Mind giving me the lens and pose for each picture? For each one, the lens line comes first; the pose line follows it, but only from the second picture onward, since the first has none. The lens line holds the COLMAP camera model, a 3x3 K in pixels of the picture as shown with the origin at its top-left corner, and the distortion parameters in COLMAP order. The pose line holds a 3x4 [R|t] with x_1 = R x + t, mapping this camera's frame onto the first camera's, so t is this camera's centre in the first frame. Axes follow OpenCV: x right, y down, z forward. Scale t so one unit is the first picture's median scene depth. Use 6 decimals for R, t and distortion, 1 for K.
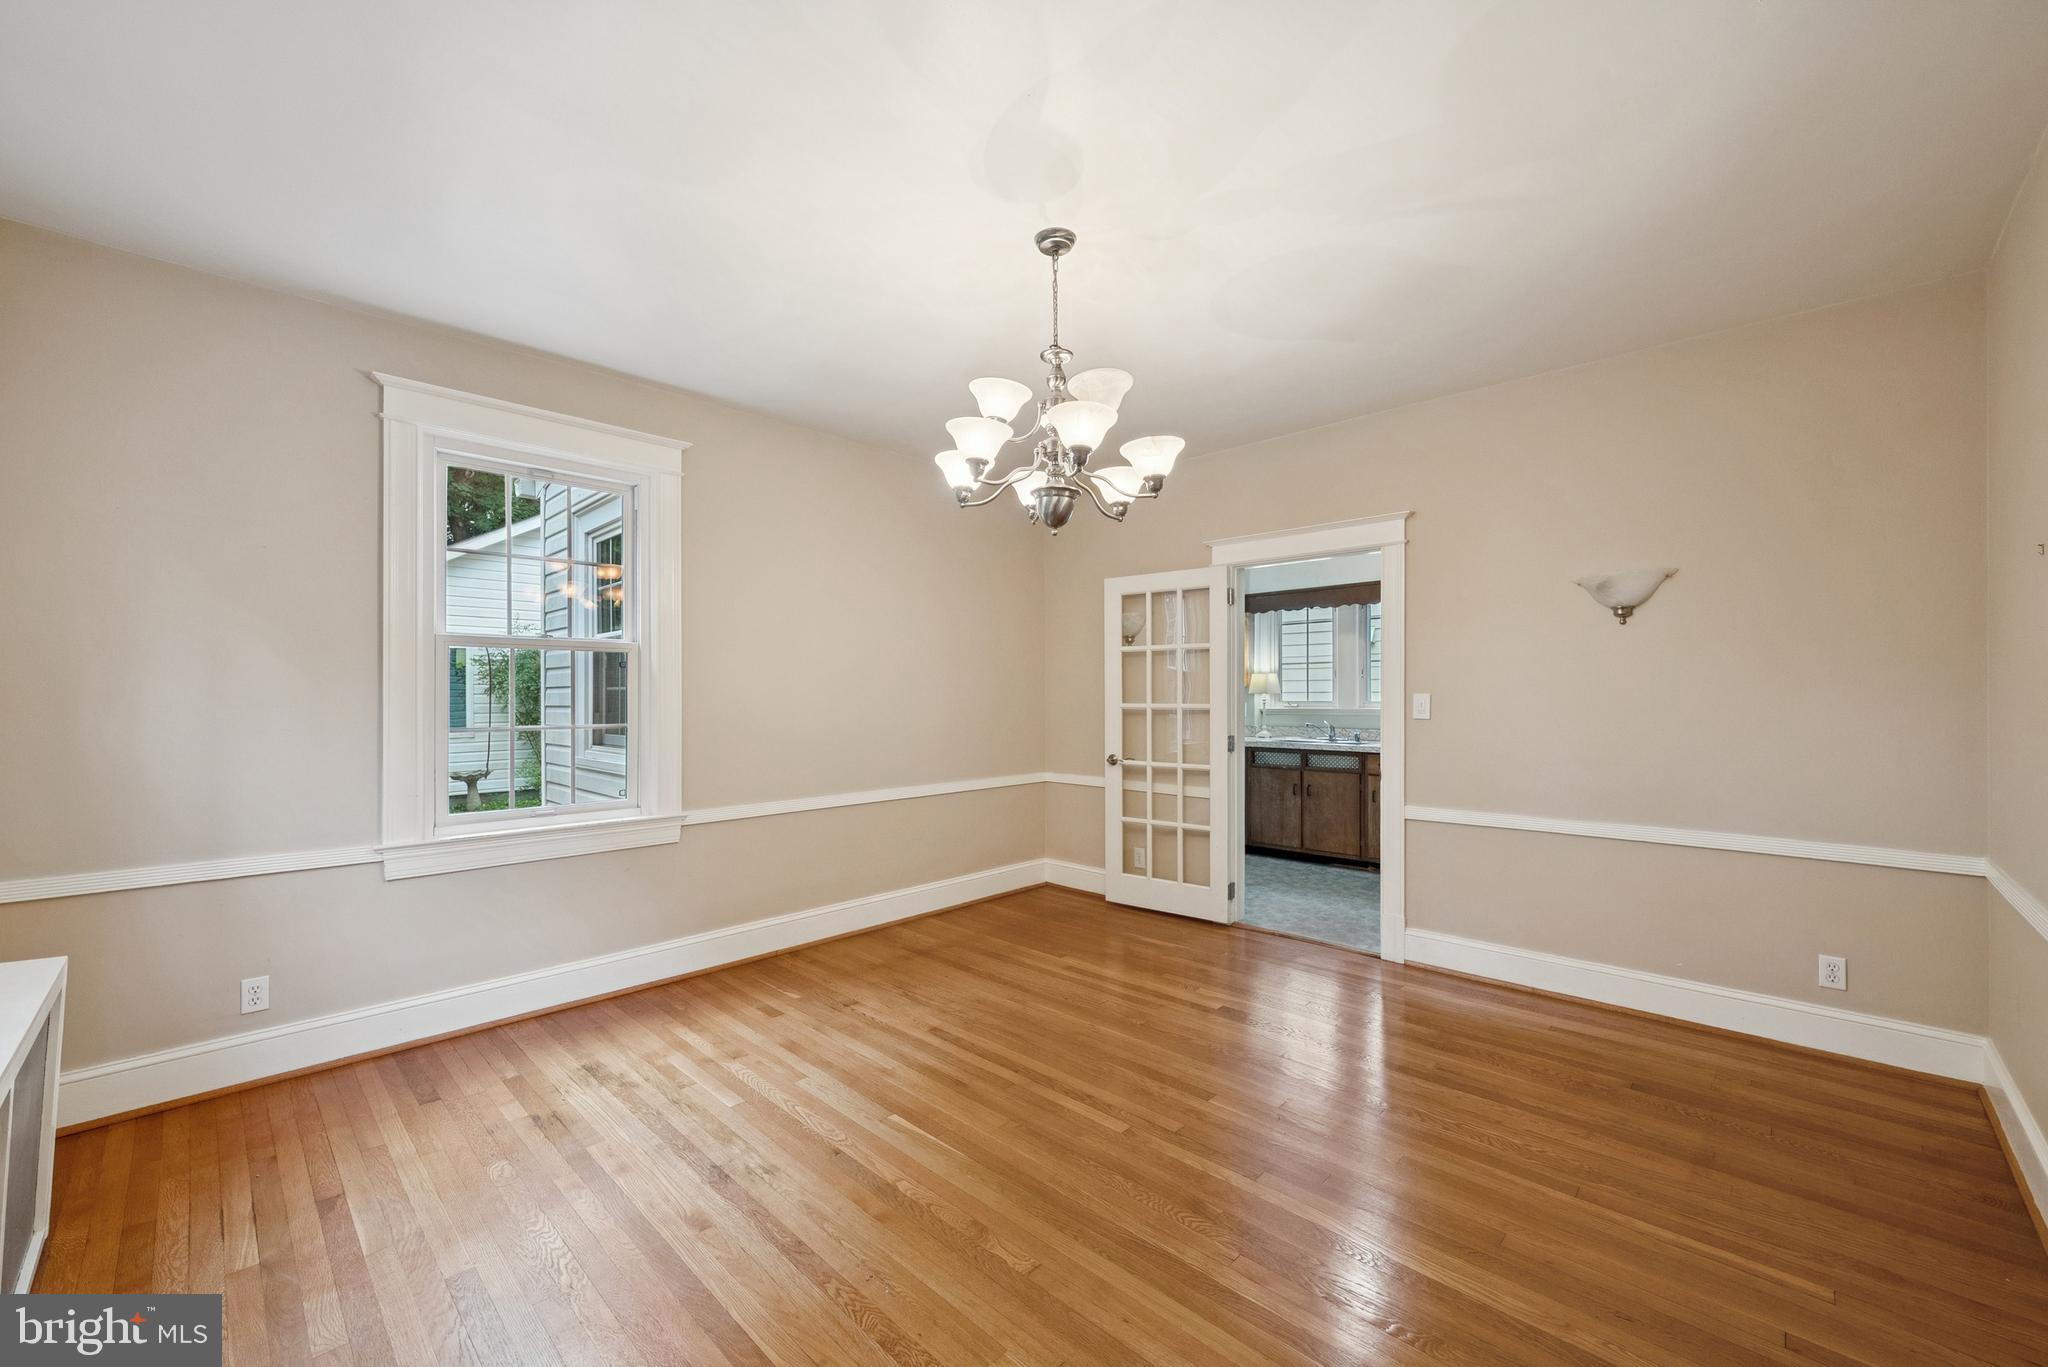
lens RADIAL K [[815.2, 0, 1019.0], [0, 815.2, 691.1], [0, 0, 1]] dist [-0.000028, -0.000050]
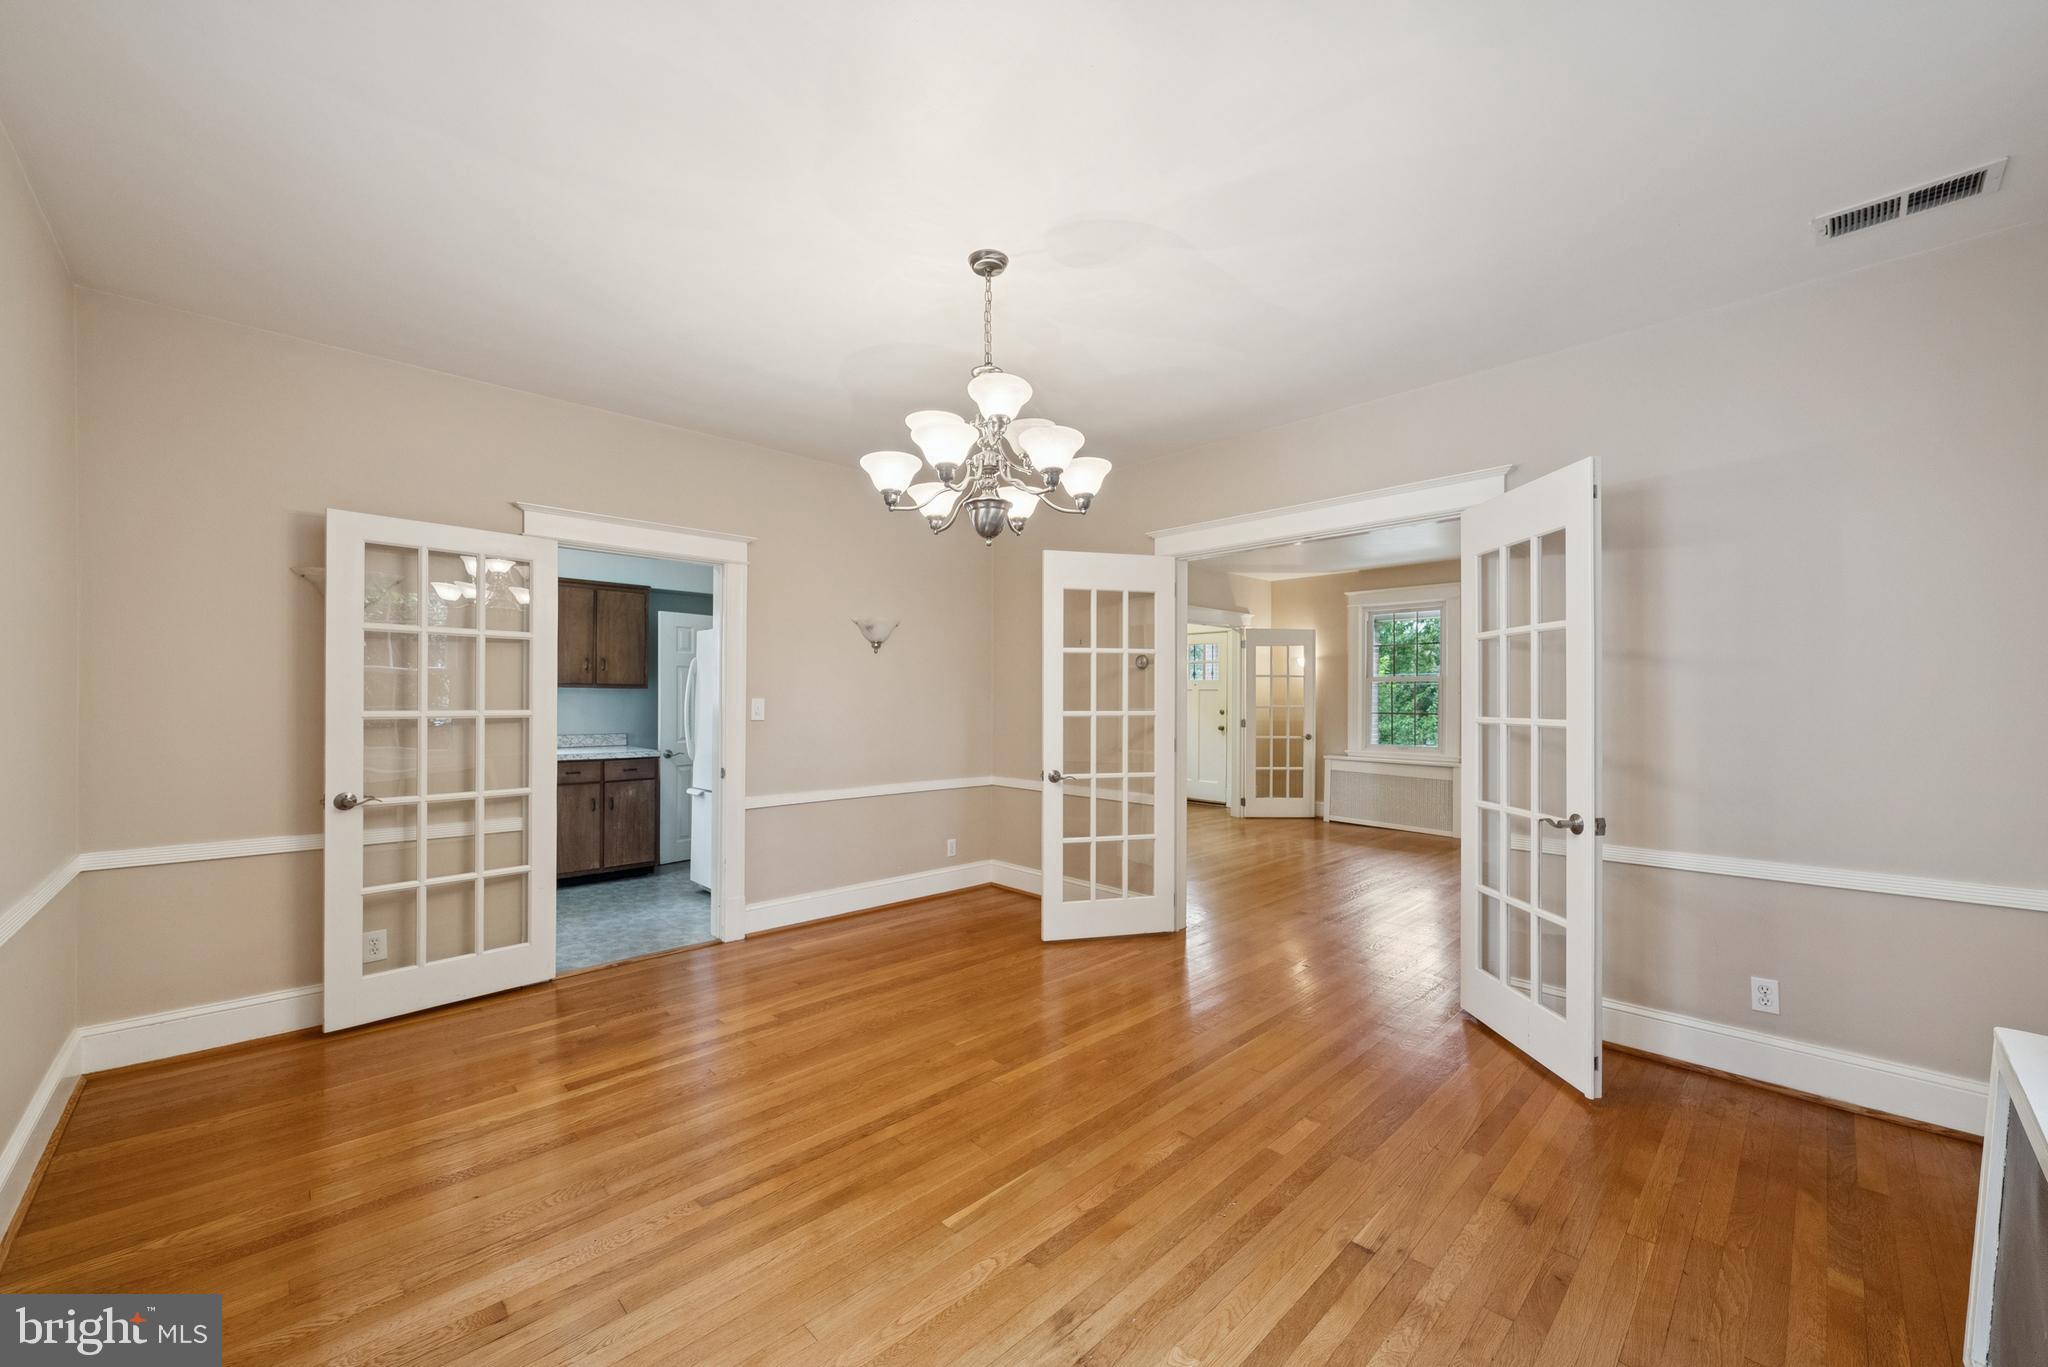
lens RADIAL K [[771.4, 0, 1032.4], [0, 771.4, 695.7], [0, 0, 1]] dist [-0.000211, -0.000034]
pose [[0.023815, 0.009695, 0.999669, -0.648632], [-0.006494, 0.999933, -0.009543, 0.007322], [-0.999695, -0.006265, 0.023876, 0.638701]]
